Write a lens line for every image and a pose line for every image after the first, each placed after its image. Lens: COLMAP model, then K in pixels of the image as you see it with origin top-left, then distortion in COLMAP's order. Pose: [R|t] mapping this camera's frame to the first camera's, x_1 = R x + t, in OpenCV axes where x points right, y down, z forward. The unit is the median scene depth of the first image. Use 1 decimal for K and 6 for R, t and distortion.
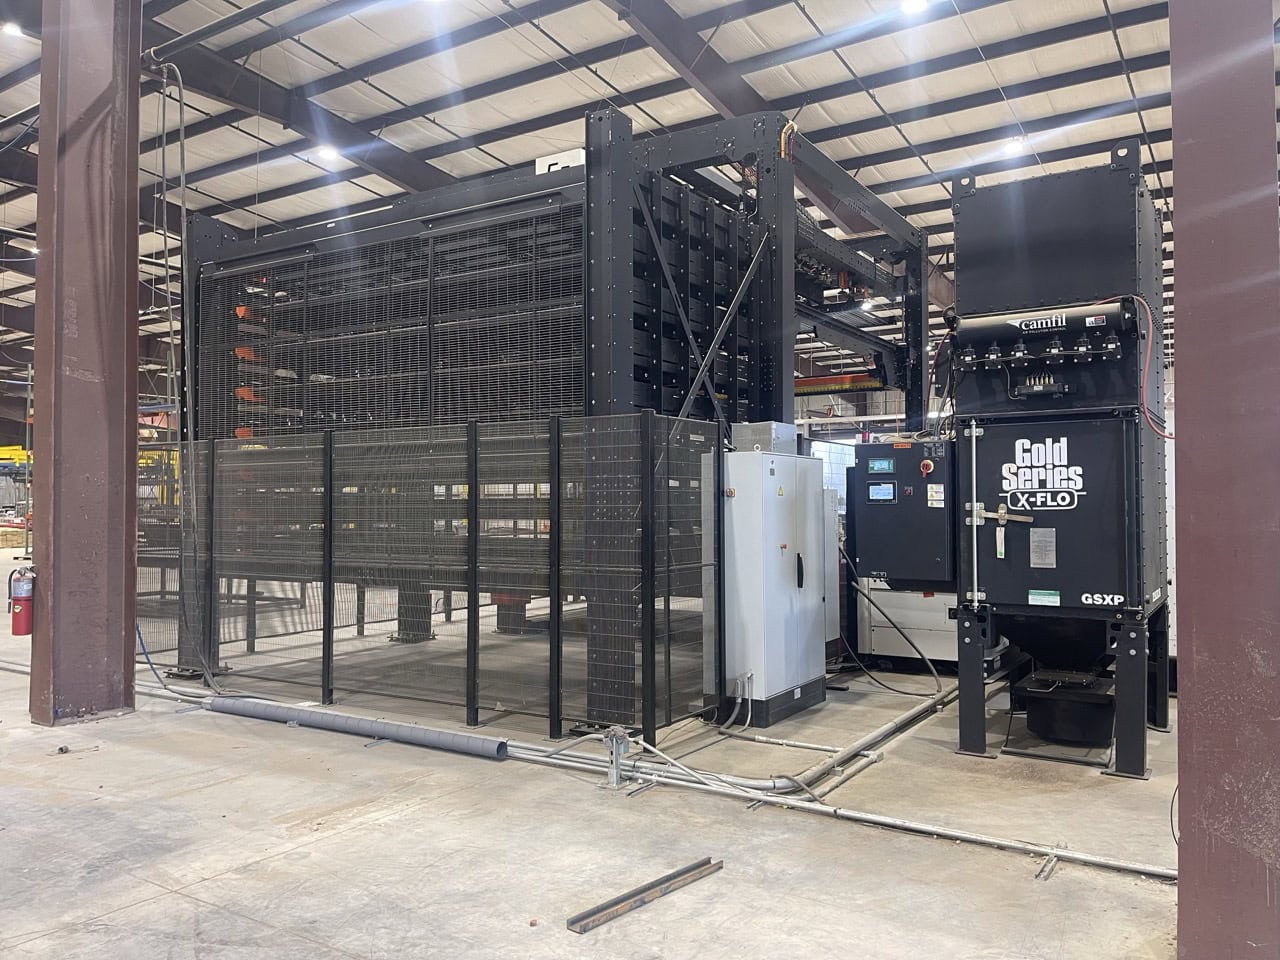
lens RADIAL K [[978.2, 0, 643.8], [0, 978.2, 483.1], [0, 0, 1]] dist [0.073749, -0.098394]
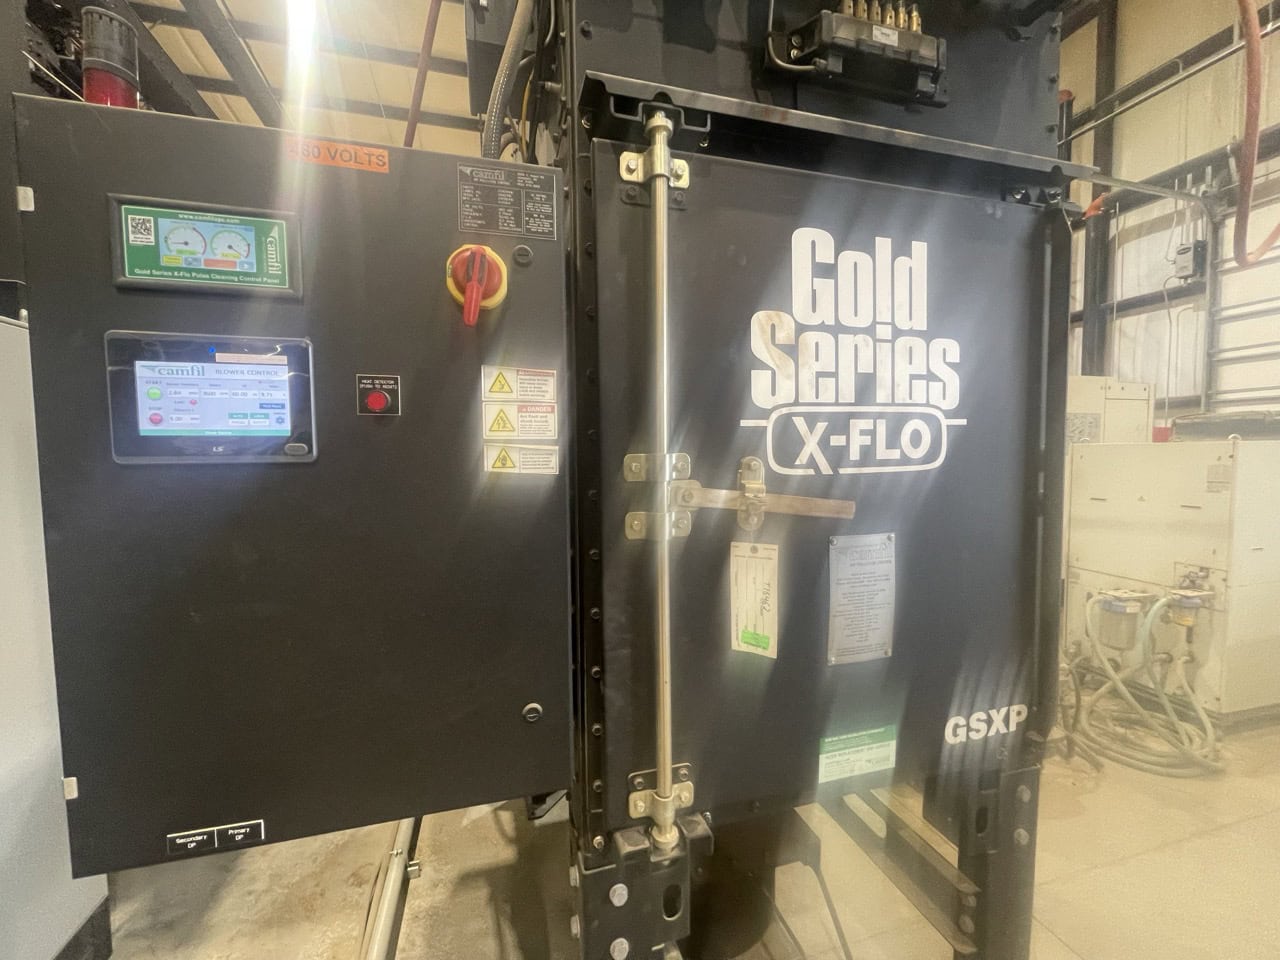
lens RADIAL K [[528.0, 0, 642.6], [0, 528.0, 484.2], [0, 0, 1]] dist [-0.000175, -0.001393]
pose [[0.665778, -0.050315, 0.744452, 0.231752], [-0.010228, 0.997015, 0.076532, 0.017714], [-0.746080, -0.058567, 0.663275, 0.919093]]
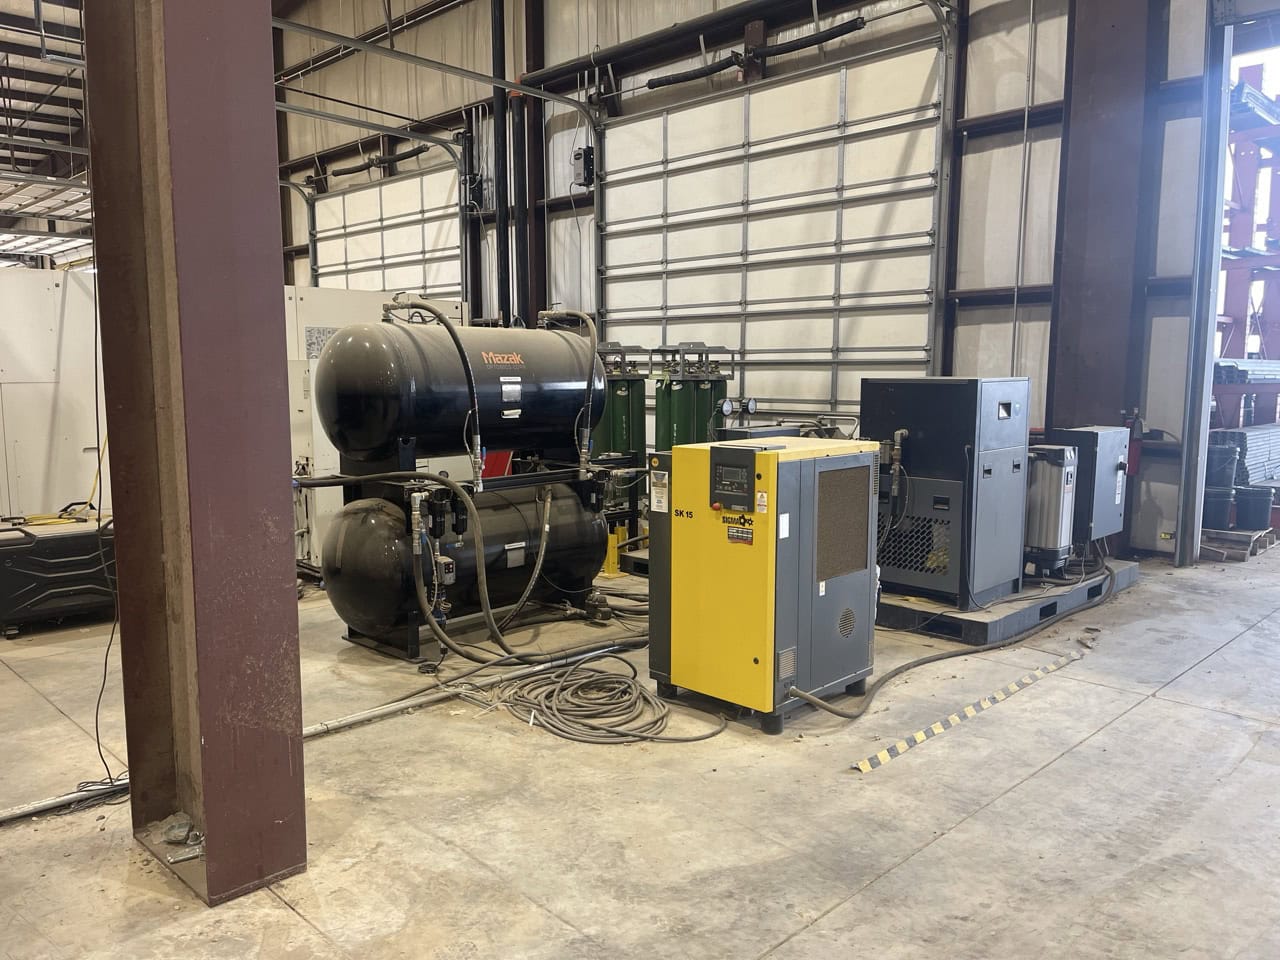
lens RADIAL K [[978.2, 0, 651.9], [0, 978.2, 482.2], [0, 0, 1]] dist [0.073749, -0.098394]
pose [[0.212806, -0.109836, 0.970901, -0.103592], [-0.021150, 0.992911, 0.116962, 0.009846], [-0.976865, -0.045424, 0.208975, 0.233588]]
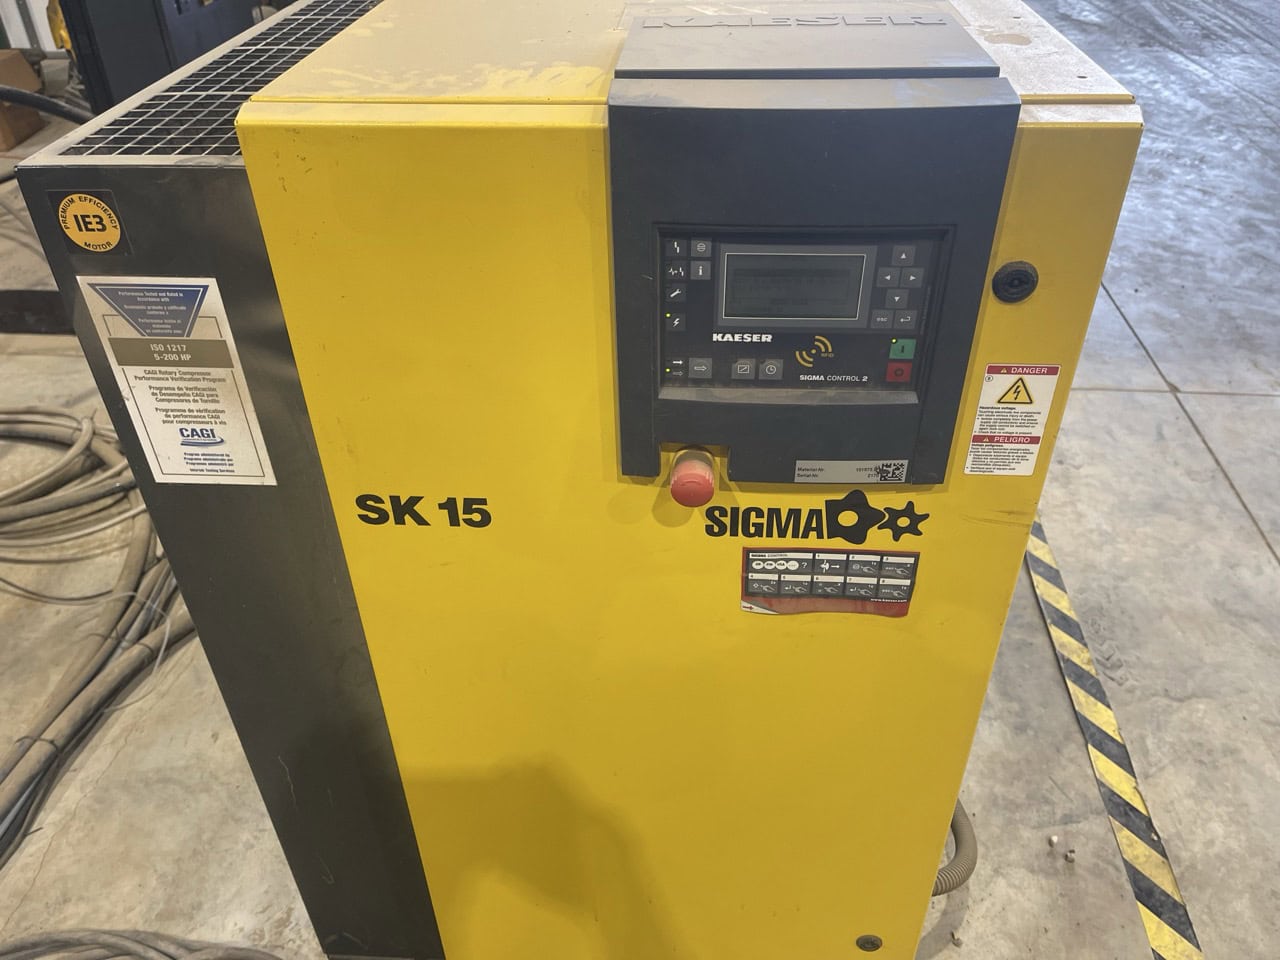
lens RADIAL K [[978.2, 0, 647.0], [0, 978.2, 479.3], [0, 0, 1]] dist [0.073749, -0.098394]
pose [[-0.446171, -0.516851, 0.730614, 0.484855], [0.004706, 0.815010, 0.579428, 0.039301], [-0.894935, 0.261963, -0.361201, 0.376801]]
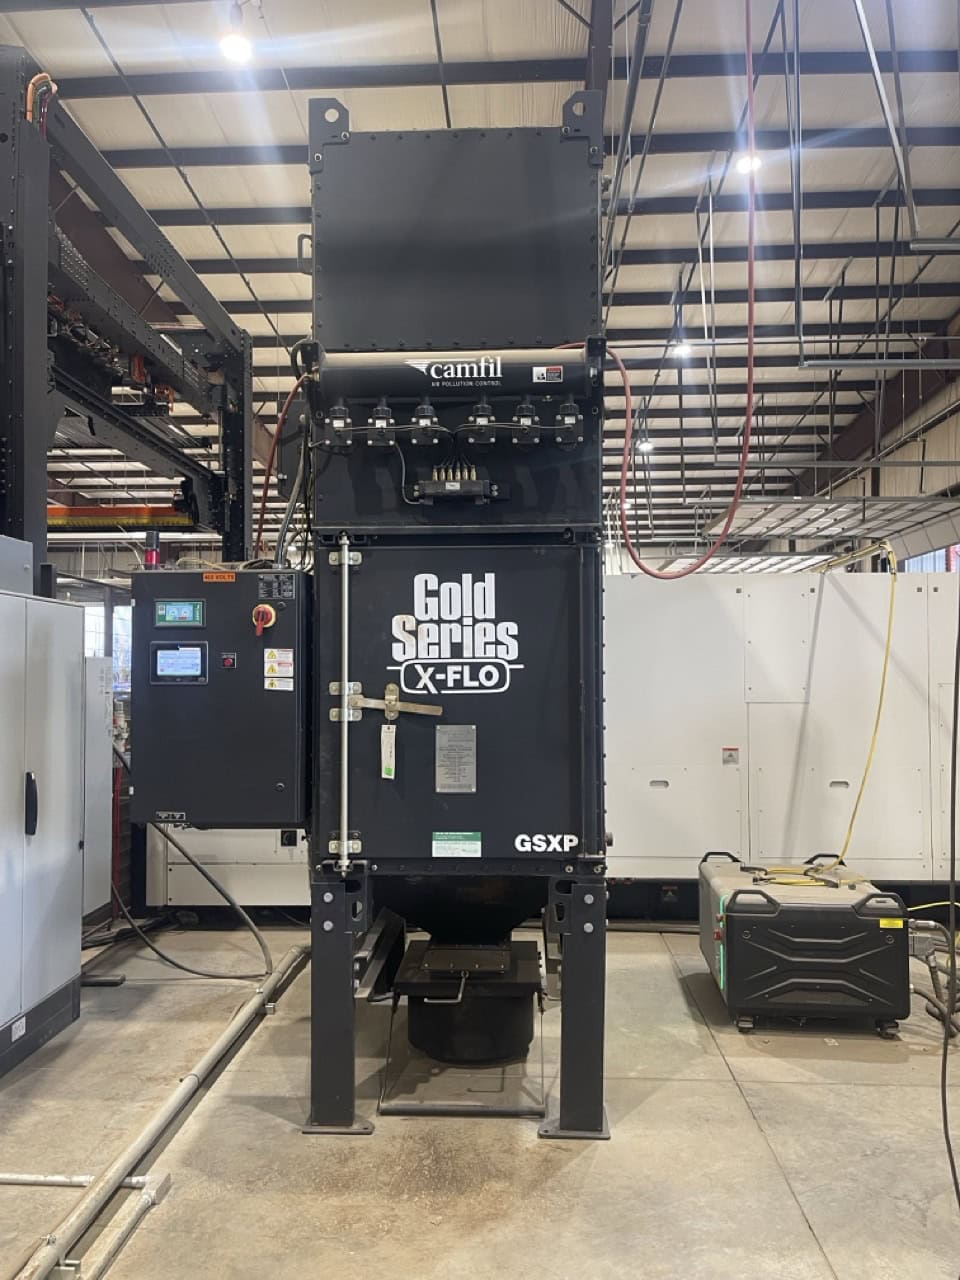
lens RADIAL K [[978.2, 0, 482.1], [0, 978.2, 653.9], [0, 0, 1]] dist [0.073749, -0.098394]
pose [[0.867521, 0.013596, 0.497216, 0.124128], [-0.011992, 0.999907, -0.006419, 0.006309], [-0.497257, -0.000394, 0.867603, 0.474505]]
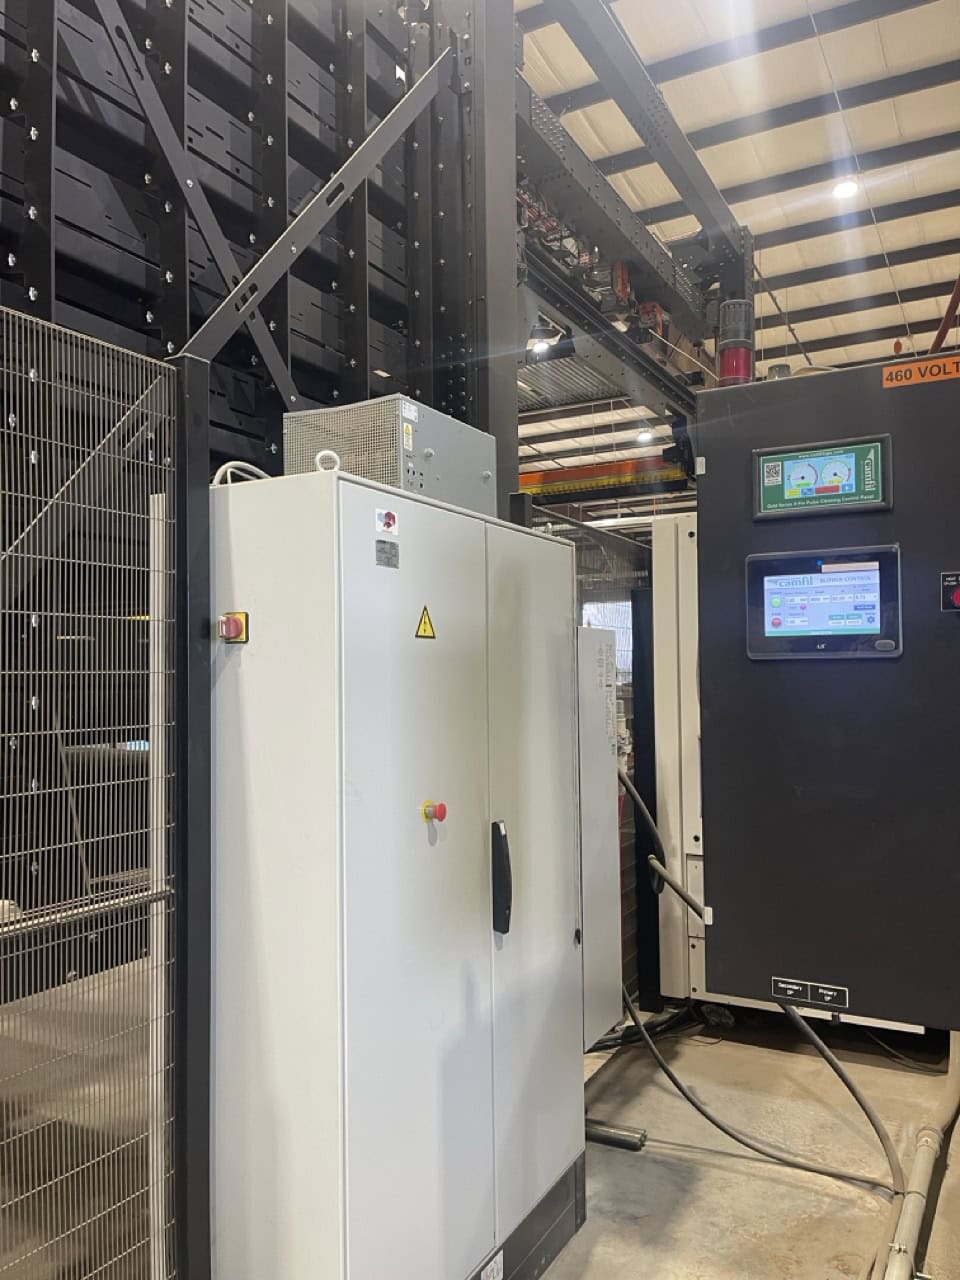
lens RADIAL K [[978.2, 0, 482.1], [0, 978.2, 650.6], [0, 0, 1]] dist [0.073749, -0.098394]
pose [[0.998001, -0.005225, 0.062979, 0.163162], [0.005625, 0.999965, -0.006174, 0.021514], [-0.062944, 0.006516, 0.997996, 0.831354]]
